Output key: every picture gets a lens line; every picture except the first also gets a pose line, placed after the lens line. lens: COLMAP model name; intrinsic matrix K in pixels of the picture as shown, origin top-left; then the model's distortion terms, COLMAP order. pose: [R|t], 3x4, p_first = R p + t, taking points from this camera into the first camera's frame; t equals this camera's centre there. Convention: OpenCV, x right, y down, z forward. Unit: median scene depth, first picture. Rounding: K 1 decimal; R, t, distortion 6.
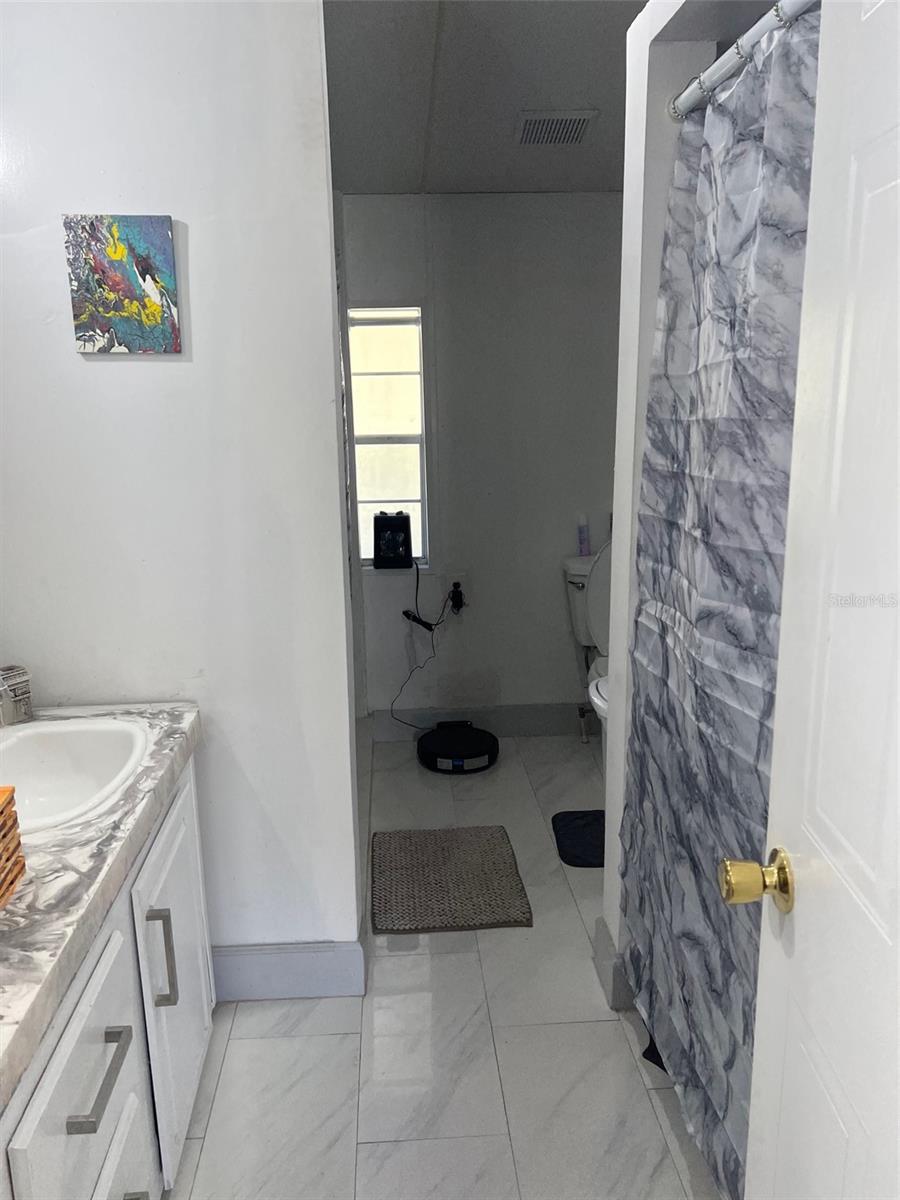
lens RADIAL K [[904.3, 0, 441.8], [0, 904.3, 609.1], [0, 0, 1]] dist [0.059042, -0.073019]
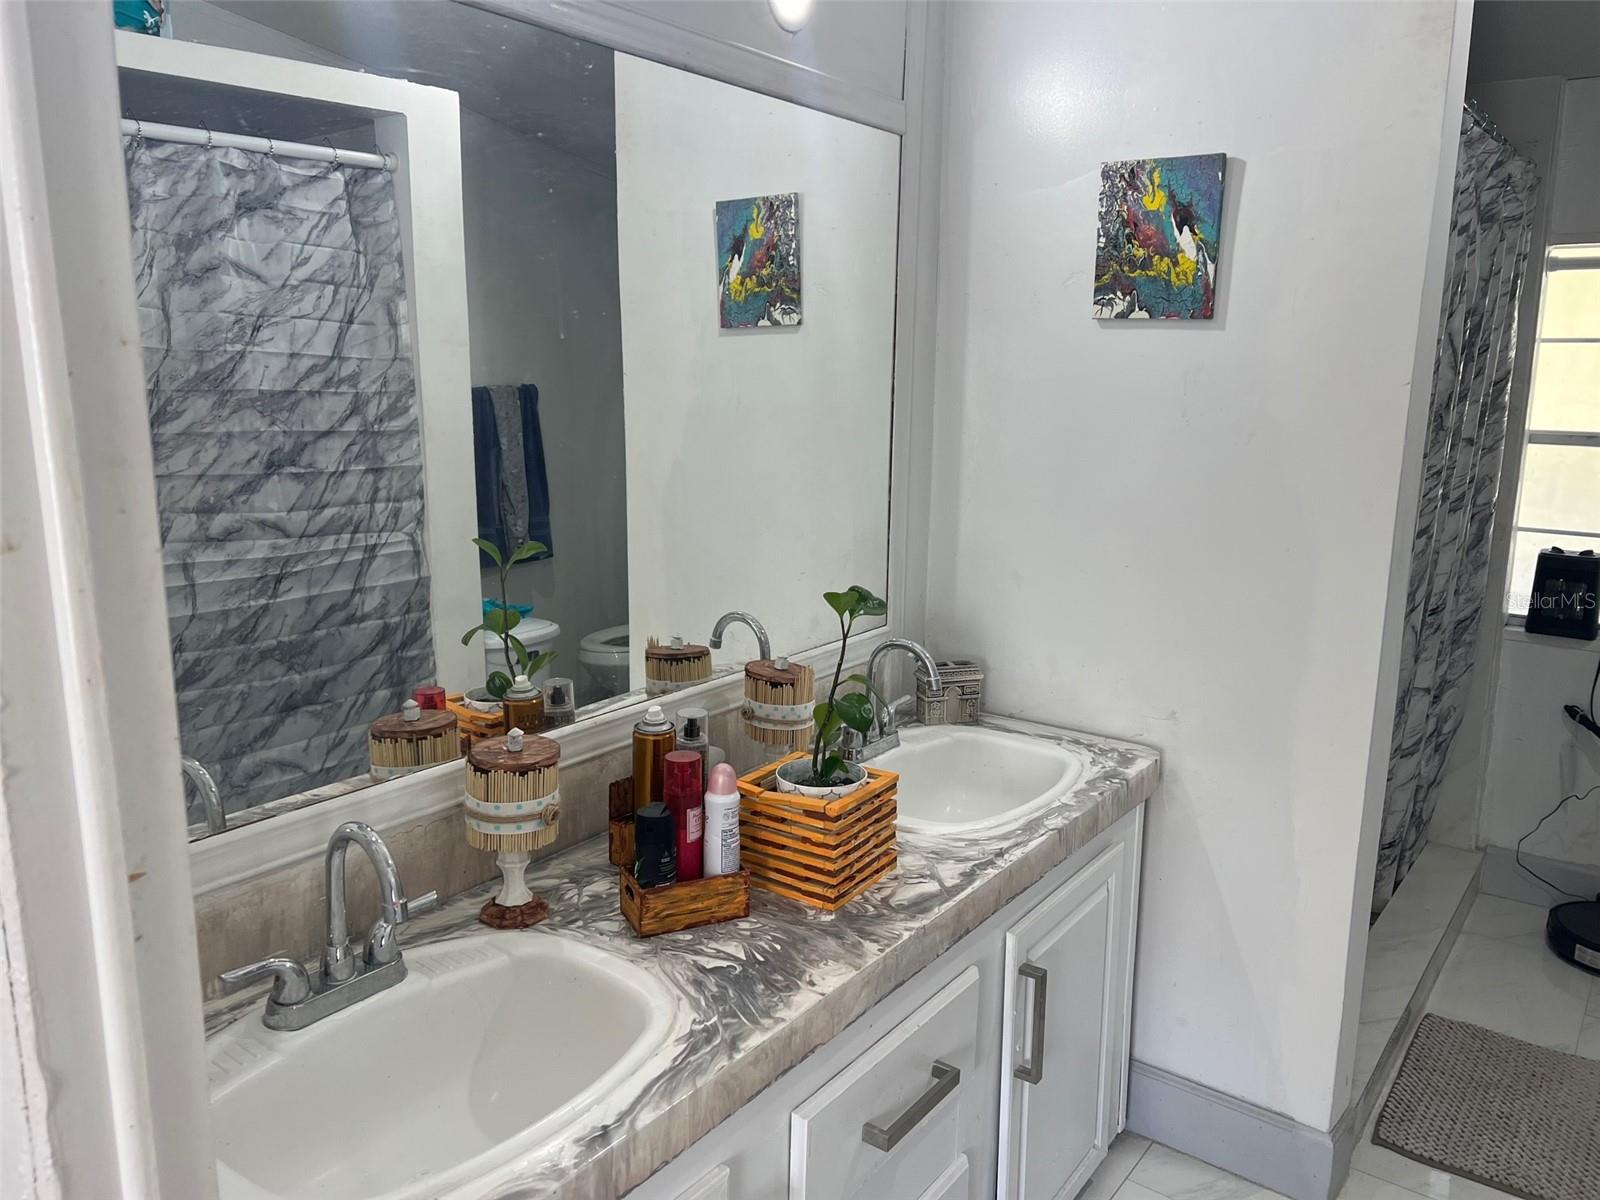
lens RADIAL K [[1205.7, 0, 800.5], [0, 1205.7, 594.1], [0, 0, 1]] dist [0.059042, -0.073019]
pose [[0.769866, 0.151403, -0.619986, 0.141126], [-0.173988, 0.984447, 0.024357, -0.003651], [0.614031, 0.089119, 0.784234, -0.048683]]
